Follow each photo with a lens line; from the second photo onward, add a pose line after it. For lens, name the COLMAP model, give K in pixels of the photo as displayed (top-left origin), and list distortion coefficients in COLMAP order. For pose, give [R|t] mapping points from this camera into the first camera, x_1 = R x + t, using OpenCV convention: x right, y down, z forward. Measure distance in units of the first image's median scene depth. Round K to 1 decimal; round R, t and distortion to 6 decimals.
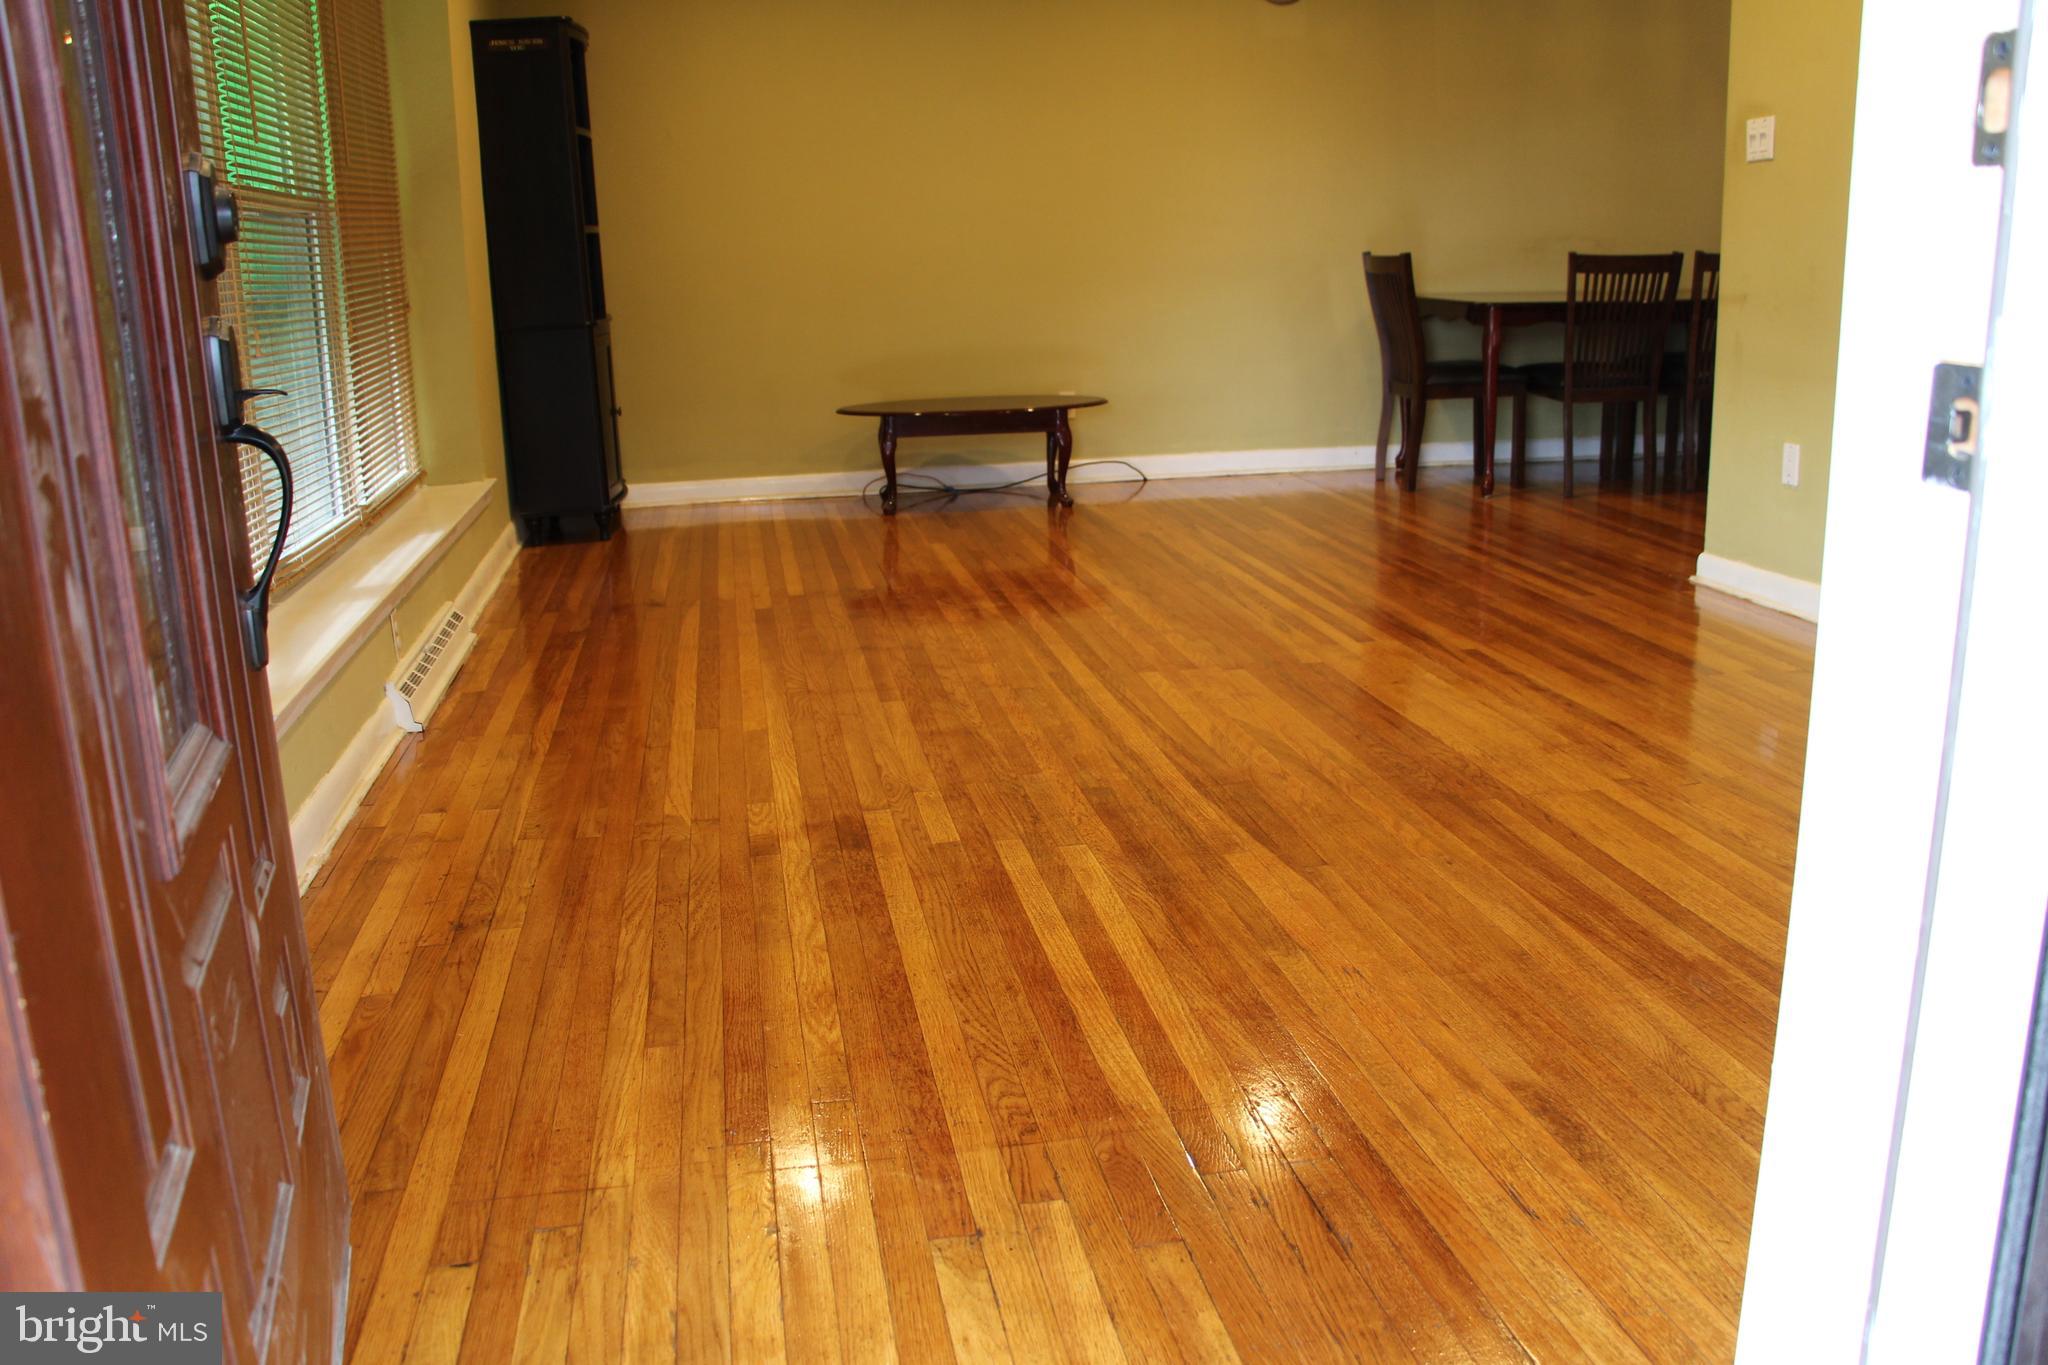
lens RADIAL K [[1707.2, 0, 1026.8], [0, 1707.2, 675.6], [0, 0, 1]] dist [-0.183700, 0.151645]
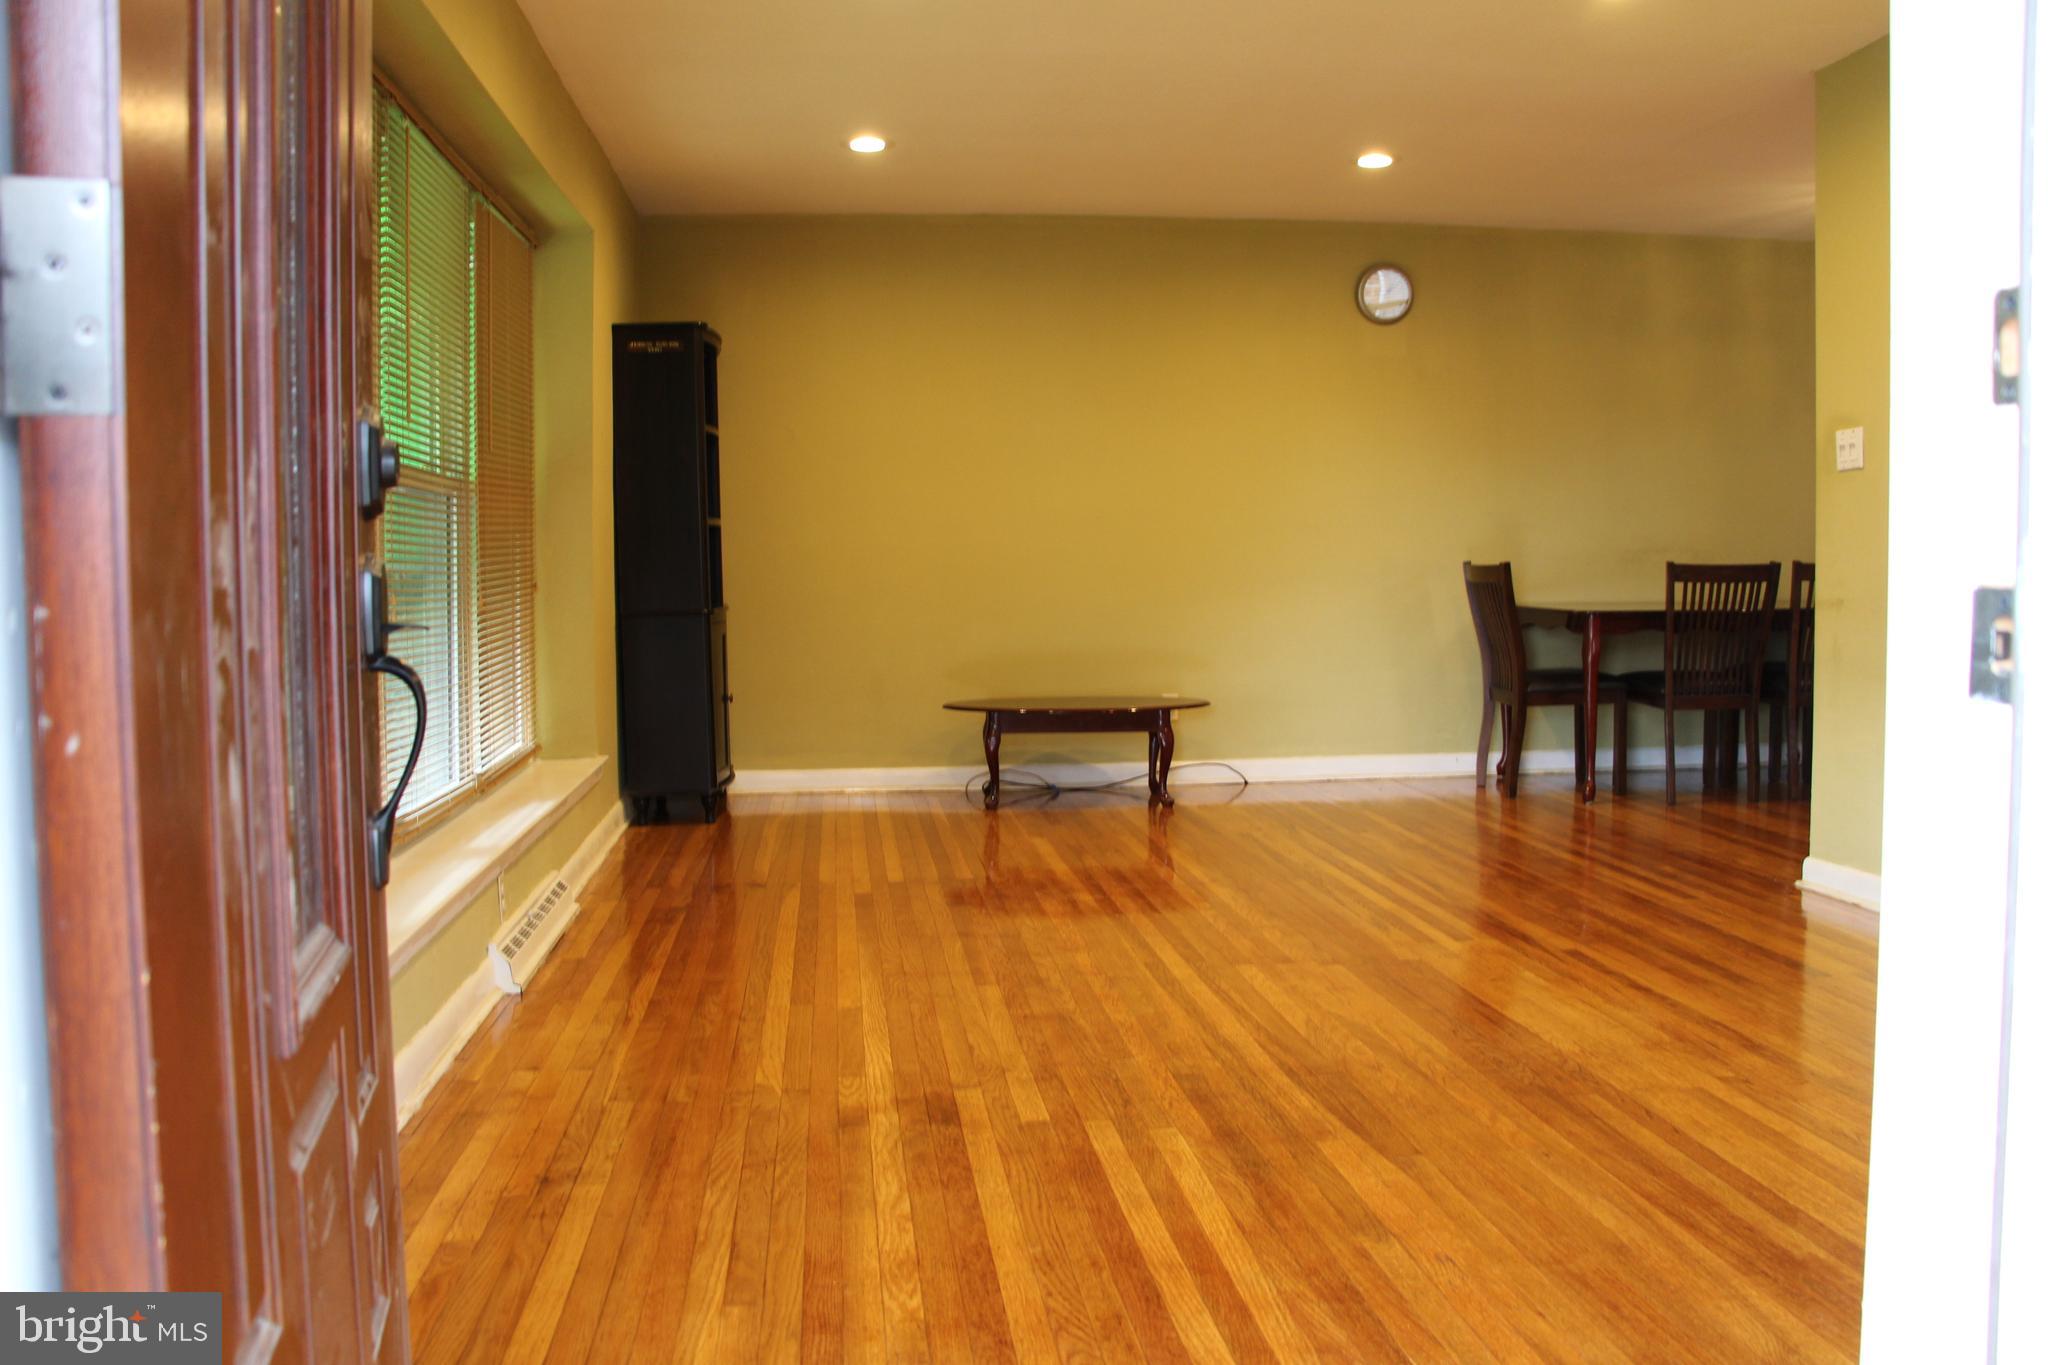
lens RADIAL K [[1707.2, 0, 1025.3], [0, 1707.2, 642.5], [0, 0, 1]] dist [-0.183700, 0.151645]
pose [[0.997763, 0.022397, -0.062982, 0.002174], [-0.034483, 0.979611, -0.197923, 0.018117], [0.057265, 0.199652, 0.978192, -0.016349]]
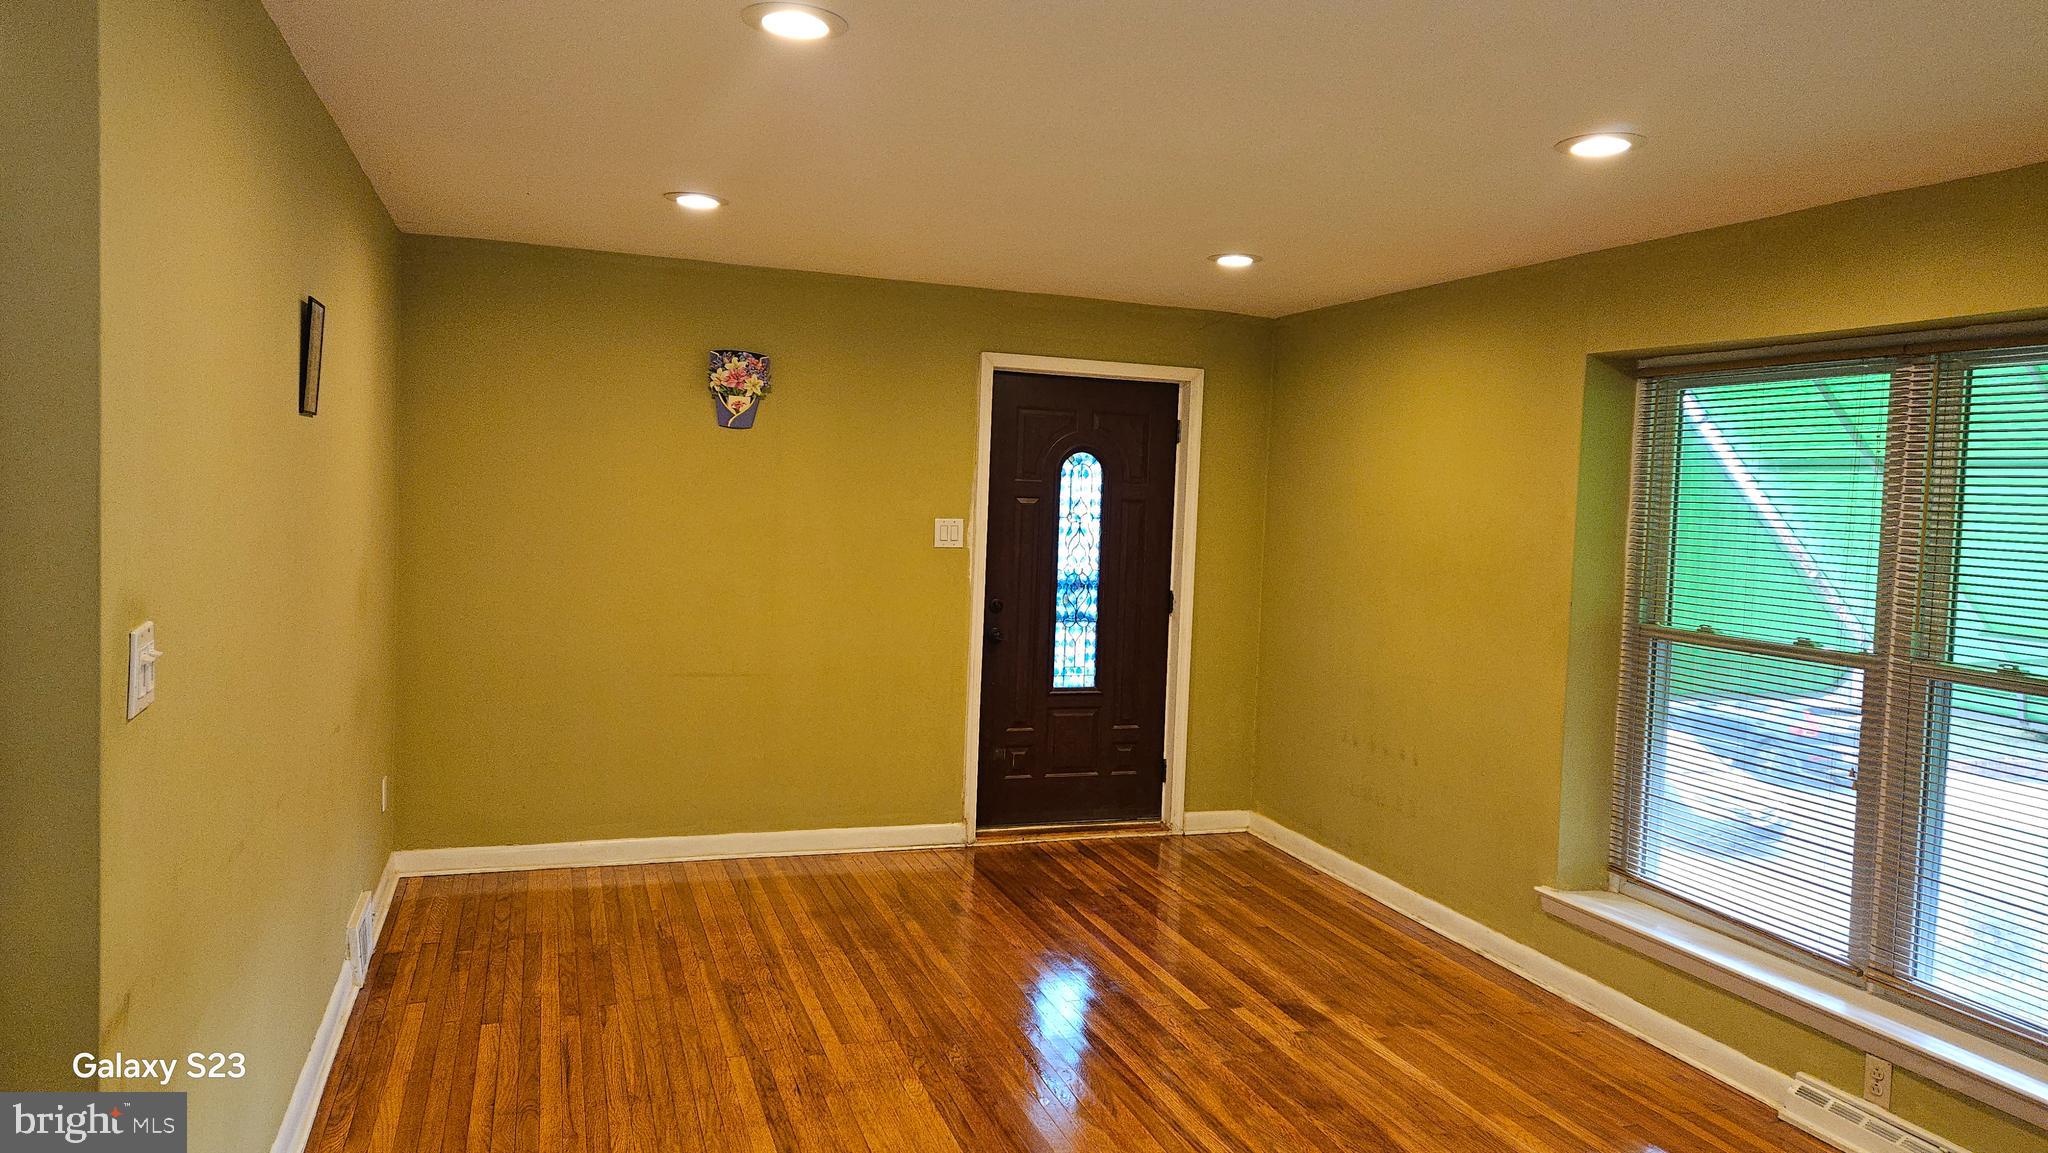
lens RADIAL K [[1377.3, 0, 1014.9], [0, 1377.3, 577.9], [0, 0, 1]] dist [0.027337, -0.009317]
pose [[-0.989544, -0.004133, -0.144174, 0.376631], [-0.048637, 0.950605, 0.306570, -0.730476], [0.135785, 0.310376, -0.940866, 2.101124]]
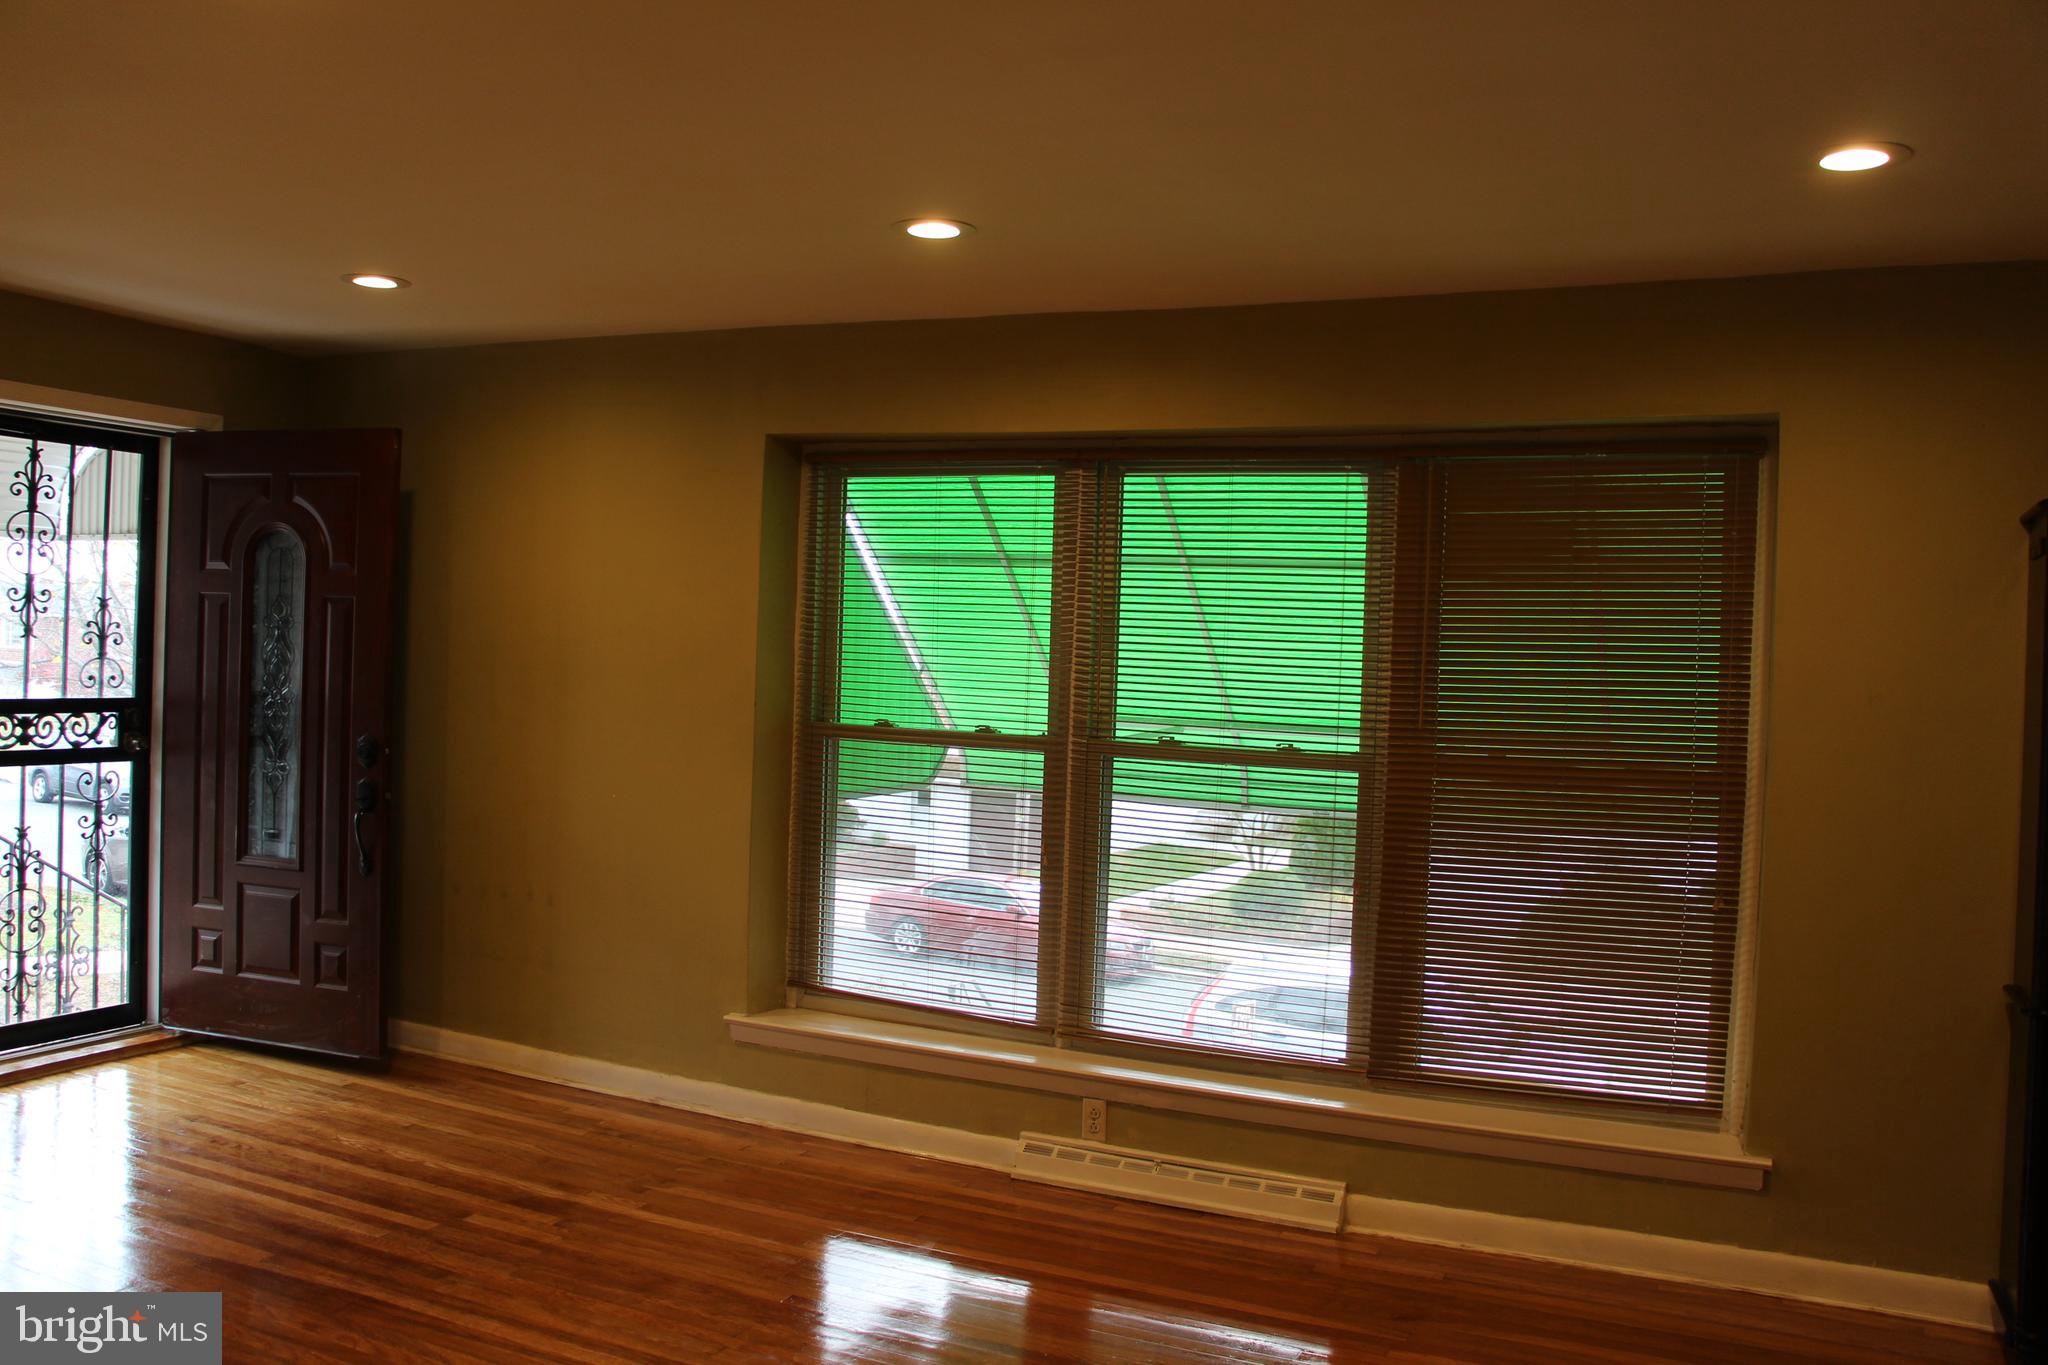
lens RADIAL K [[1707.2, 0, 1058.7], [0, 1707.2, 691.1], [0, 0, 1]] dist [-0.183700, 0.151645]
pose [[-0.578707, 0.029342, -0.815008, 0.758588], [-0.220068, 0.956662, 0.190704, -0.678083], [0.785282, 0.289719, -0.547169, 1.950301]]
